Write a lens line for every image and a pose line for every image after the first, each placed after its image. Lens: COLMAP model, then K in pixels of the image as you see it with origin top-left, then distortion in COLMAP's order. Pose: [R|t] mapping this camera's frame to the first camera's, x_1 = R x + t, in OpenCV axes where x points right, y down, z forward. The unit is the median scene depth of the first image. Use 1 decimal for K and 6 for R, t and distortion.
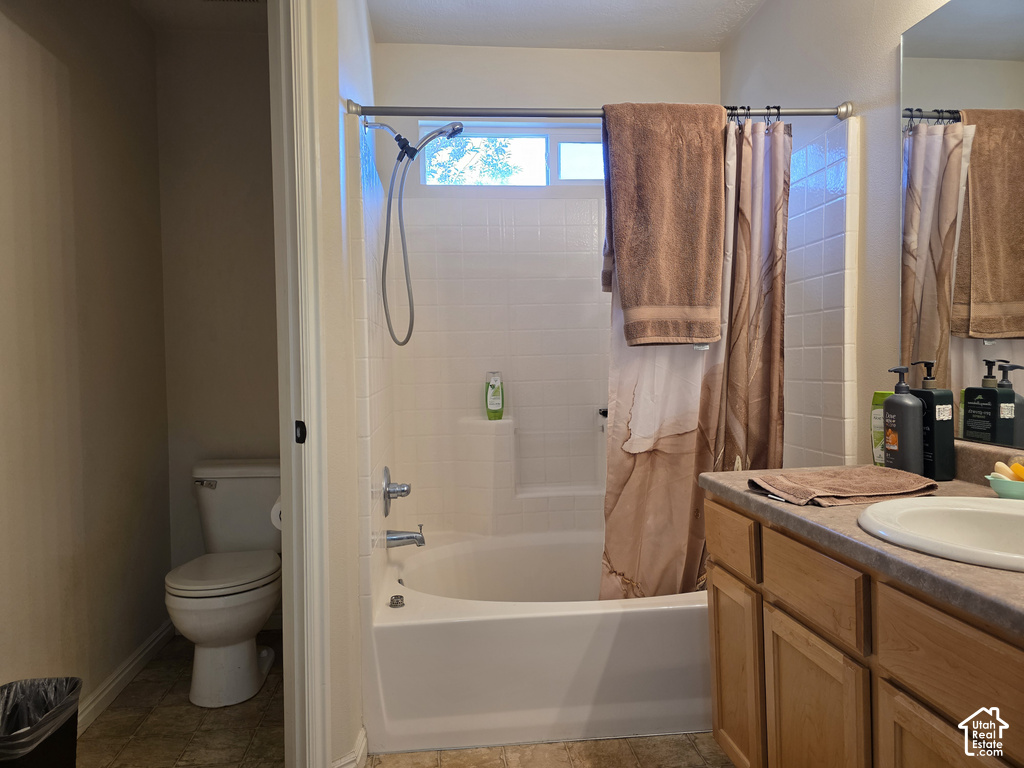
lens RADIAL K [[680.4, 0, 513.5], [0, 680.4, 378.0], [0, 0, 1]] dist [0.073771, -0.064446]
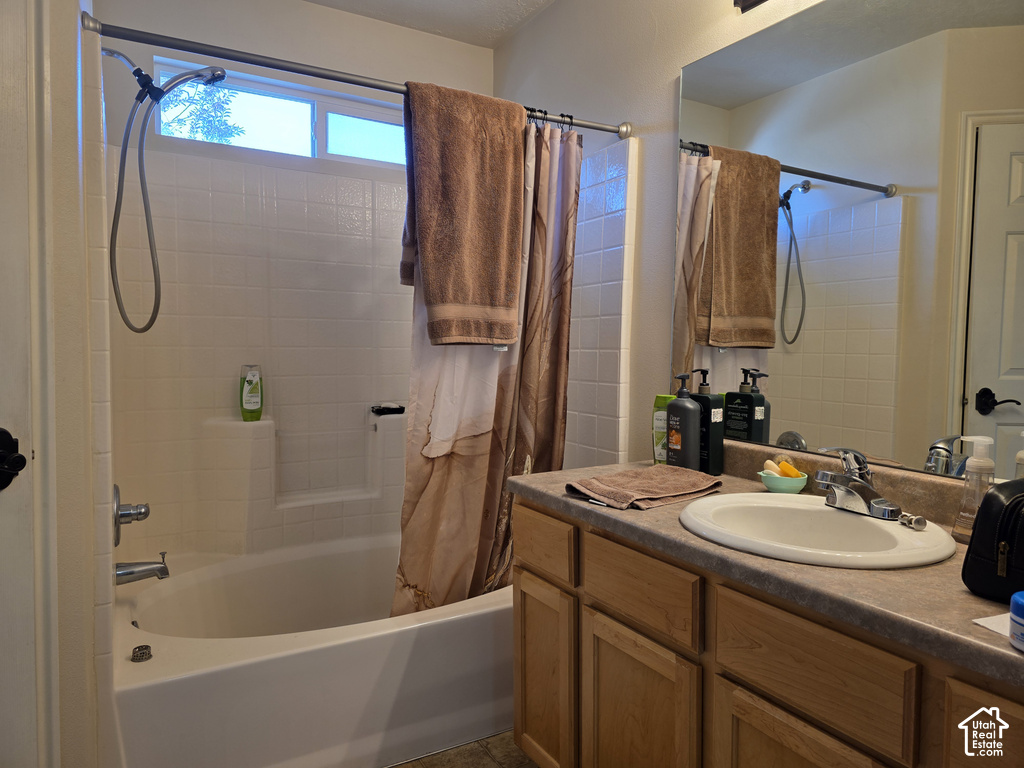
lens RADIAL K [[680.4, 0, 513.5], [0, 680.4, 378.0], [0, 0, 1]] dist [0.073771, -0.064446]
pose [[0.915454, 0.009614, 0.402307, -0.103186], [-0.017860, 0.999700, 0.016749, -0.018759], [-0.402026, -0.022518, 0.915351, 0.091131]]
